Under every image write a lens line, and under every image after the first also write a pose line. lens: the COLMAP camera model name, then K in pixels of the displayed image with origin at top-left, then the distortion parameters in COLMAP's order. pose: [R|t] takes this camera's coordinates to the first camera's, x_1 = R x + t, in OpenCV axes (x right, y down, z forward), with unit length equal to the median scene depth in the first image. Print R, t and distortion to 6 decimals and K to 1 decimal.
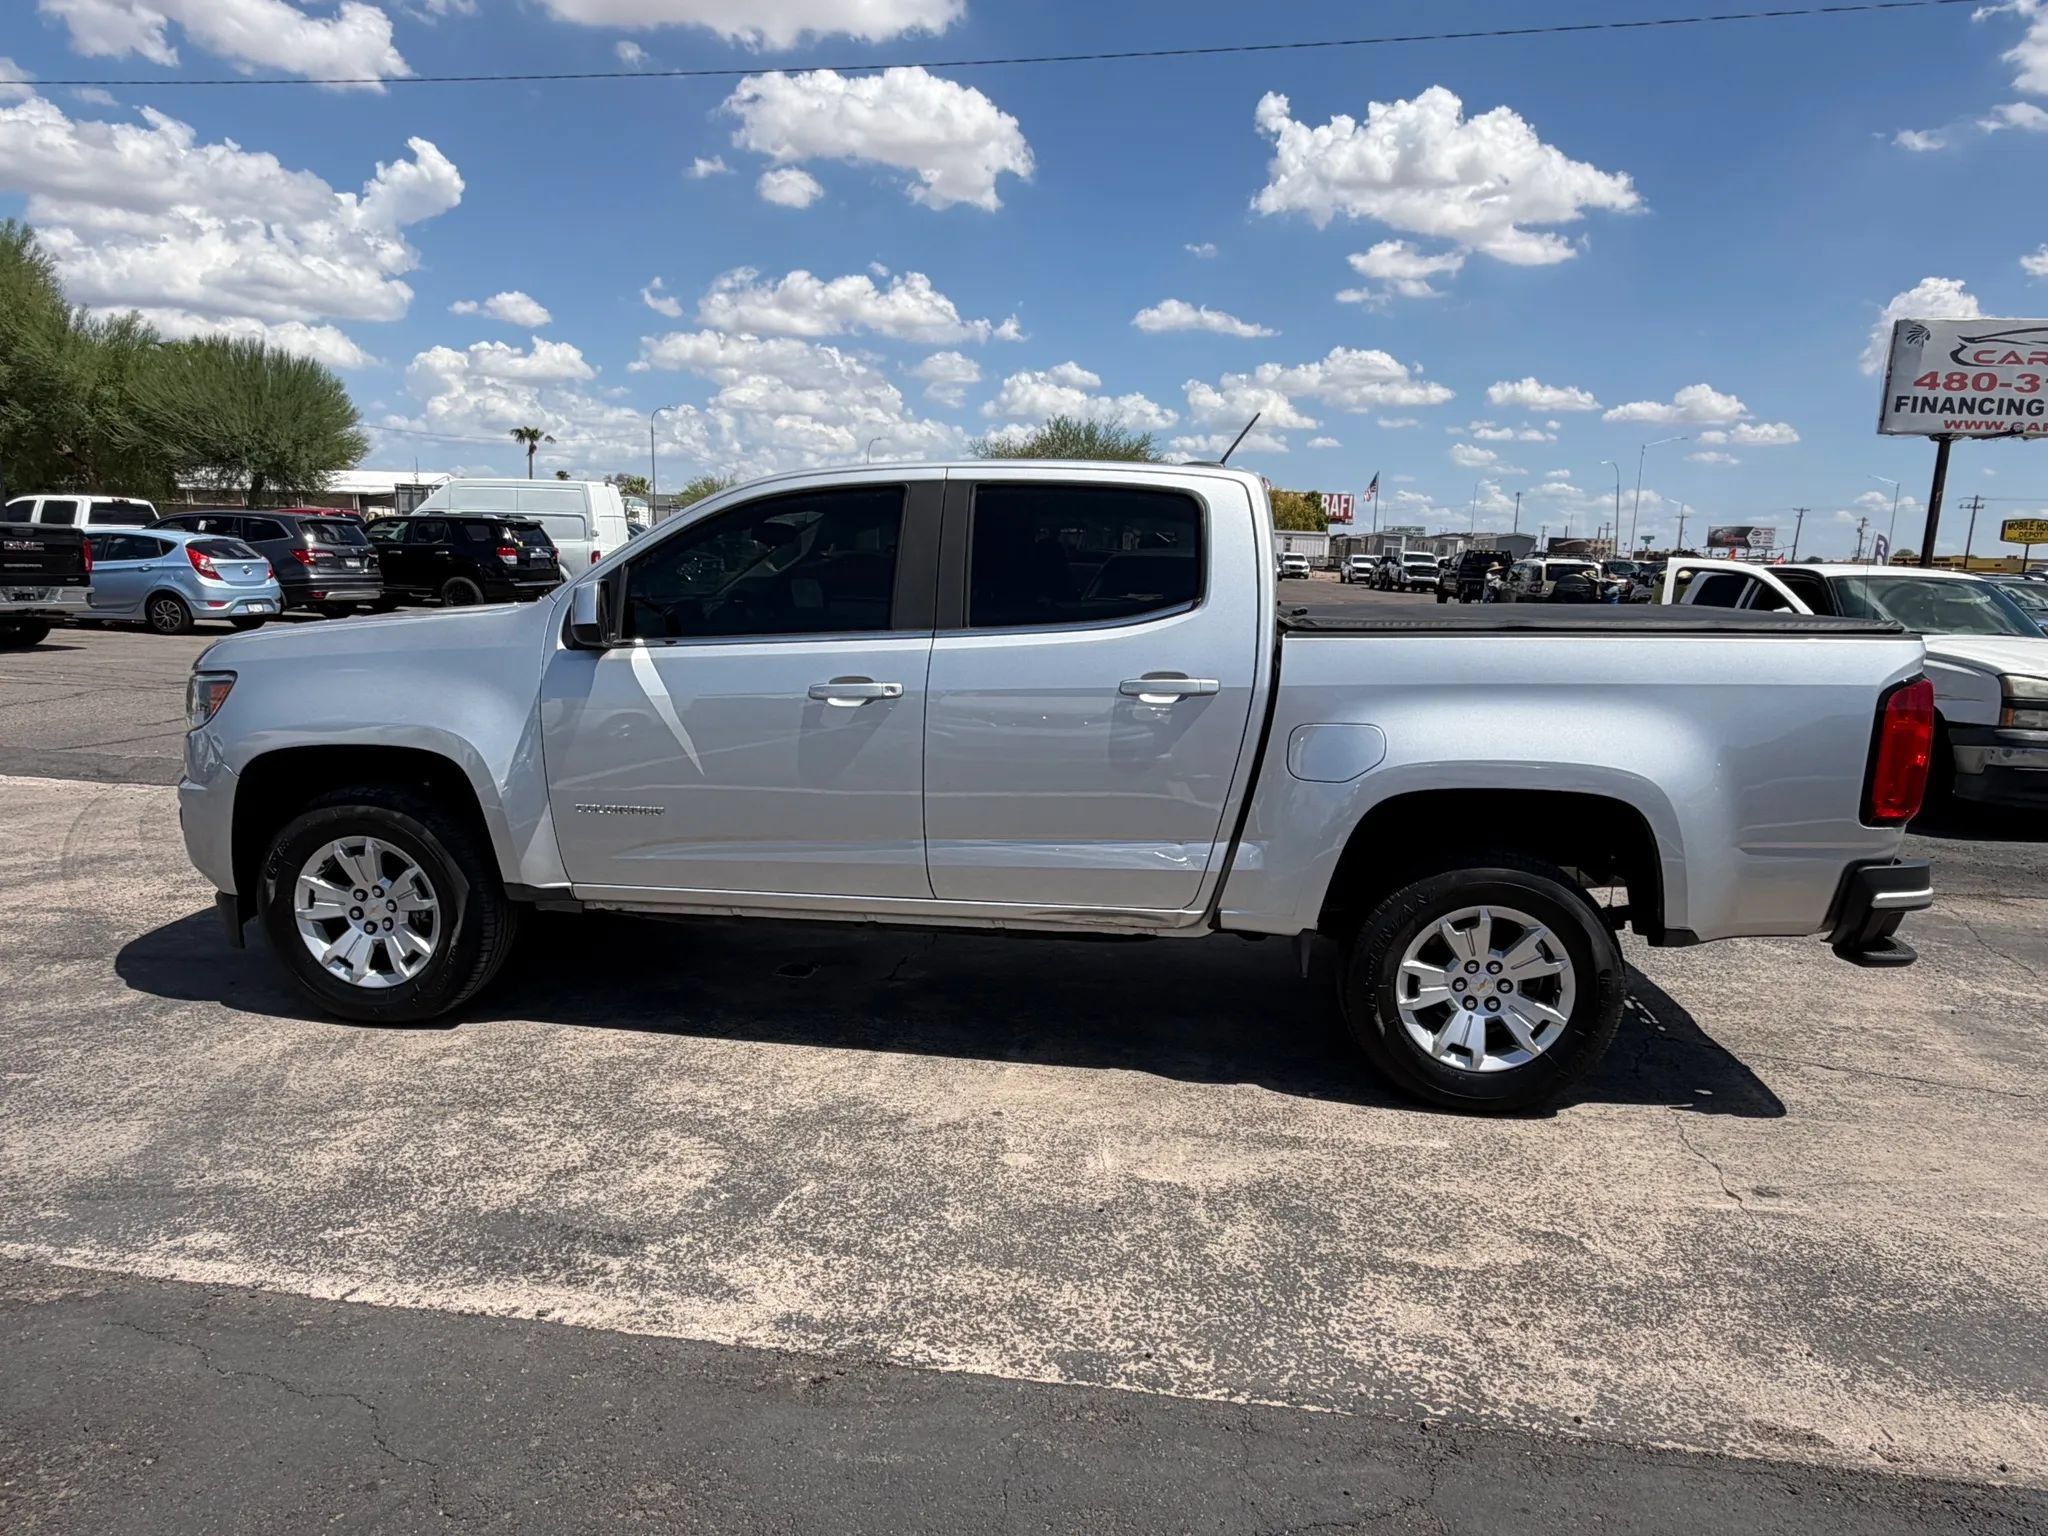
lens RADIAL K [[1262.2, 0, 1024.8], [0, 1262.2, 817.0], [0, 0, 1]] dist [-0.004640, 0.004569]
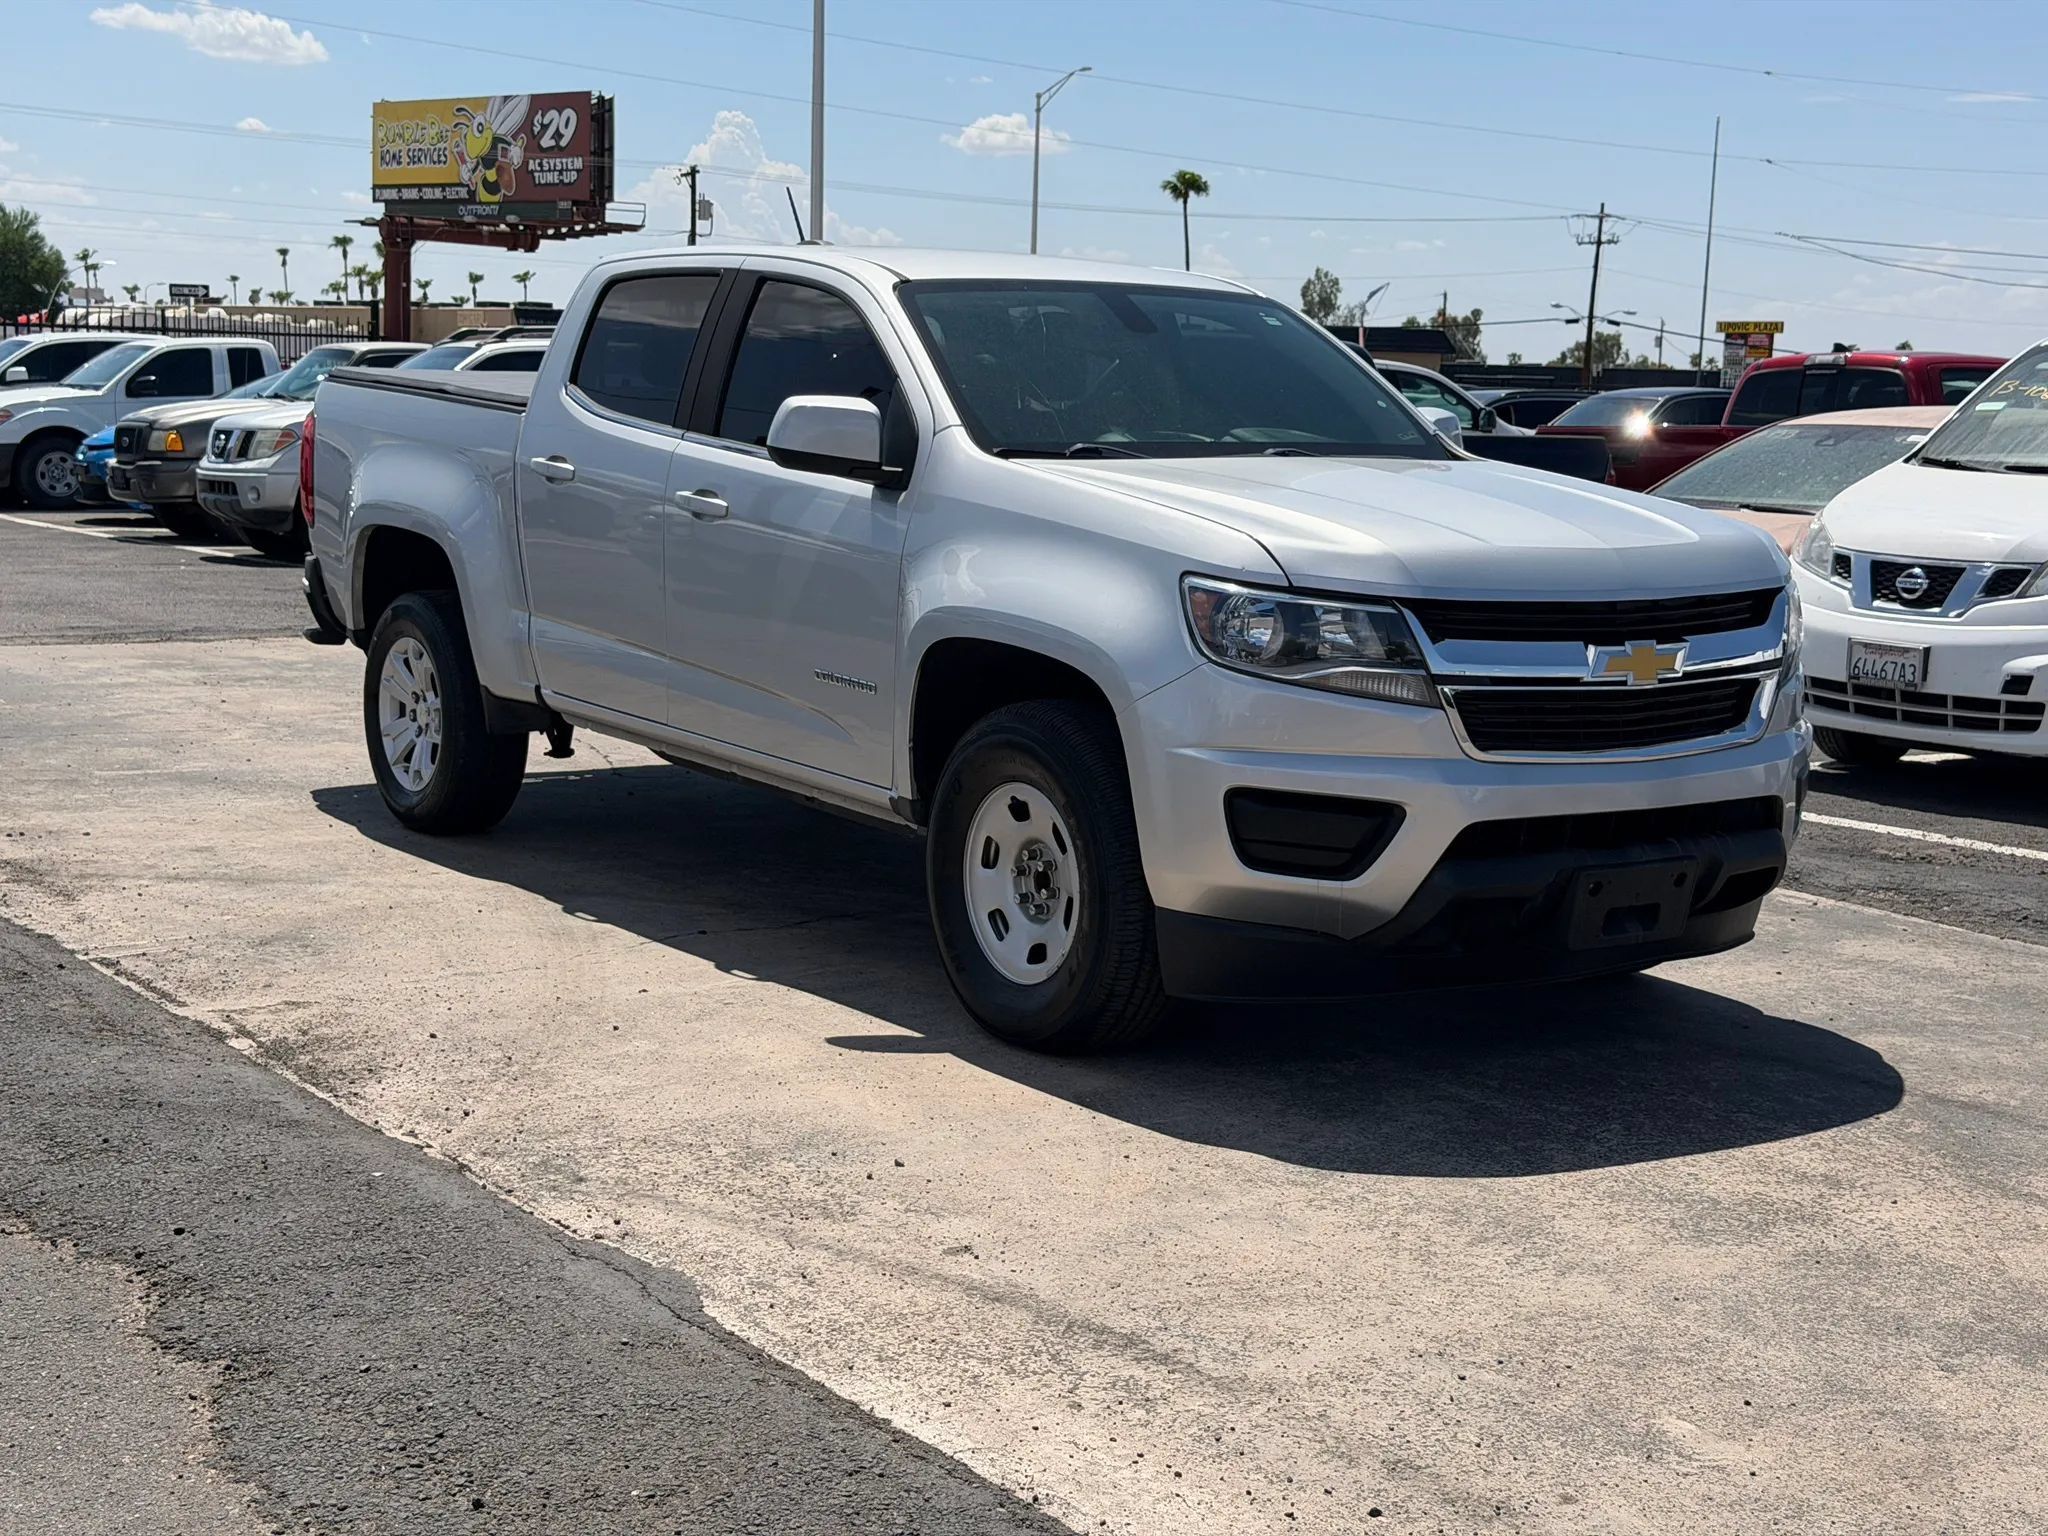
lens RADIAL K [[2910.1, 0, 1061.8], [0, 2910.1, 738.6], [0, 0, 1]] dist [0.127412, 0.000000]
pose [[-0.678122, -0.142657, 0.720972, -1.657084], [0.097221, 0.954948, 0.280396, -0.557061], [-0.728491, 0.260237, -0.633702, 2.470722]]
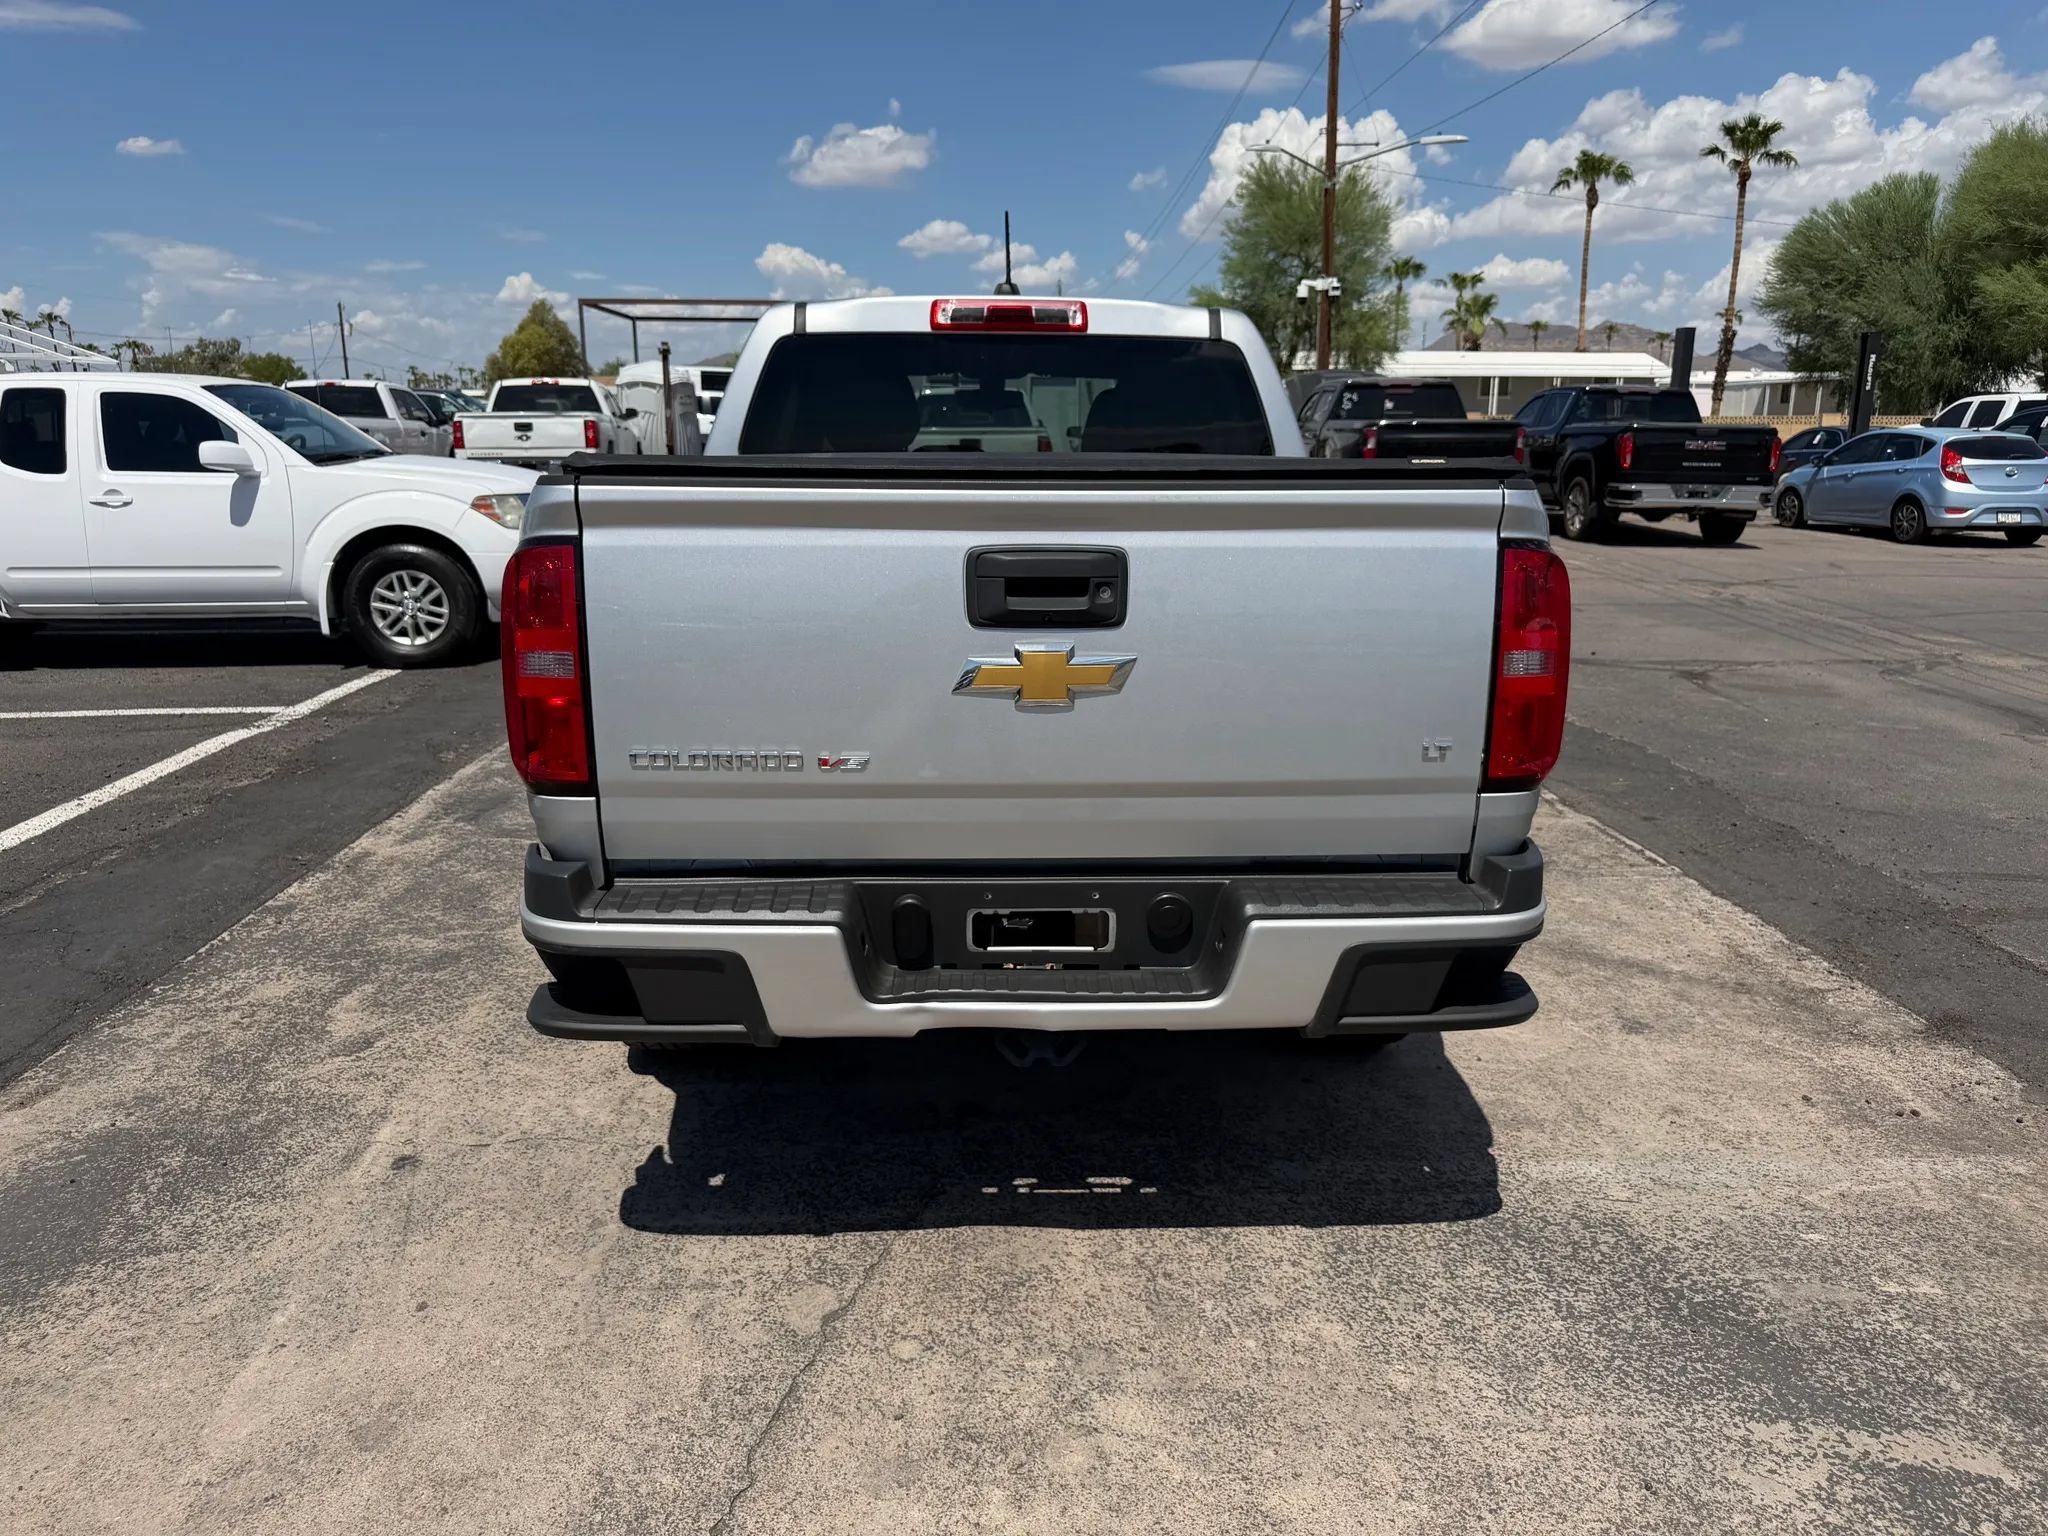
lens RADIAL K [[1451.1, 0, 1022.0], [0, 1451.1, 783.9], [0, 0, 1]] dist [0.030848, -0.040402]
pose [[0.169267, 0.205139, -0.963985, 1.225109], [-0.198852, 0.965092, 0.170458, -0.141660], [0.965301, 0.162837, 0.204151, 0.936869]]
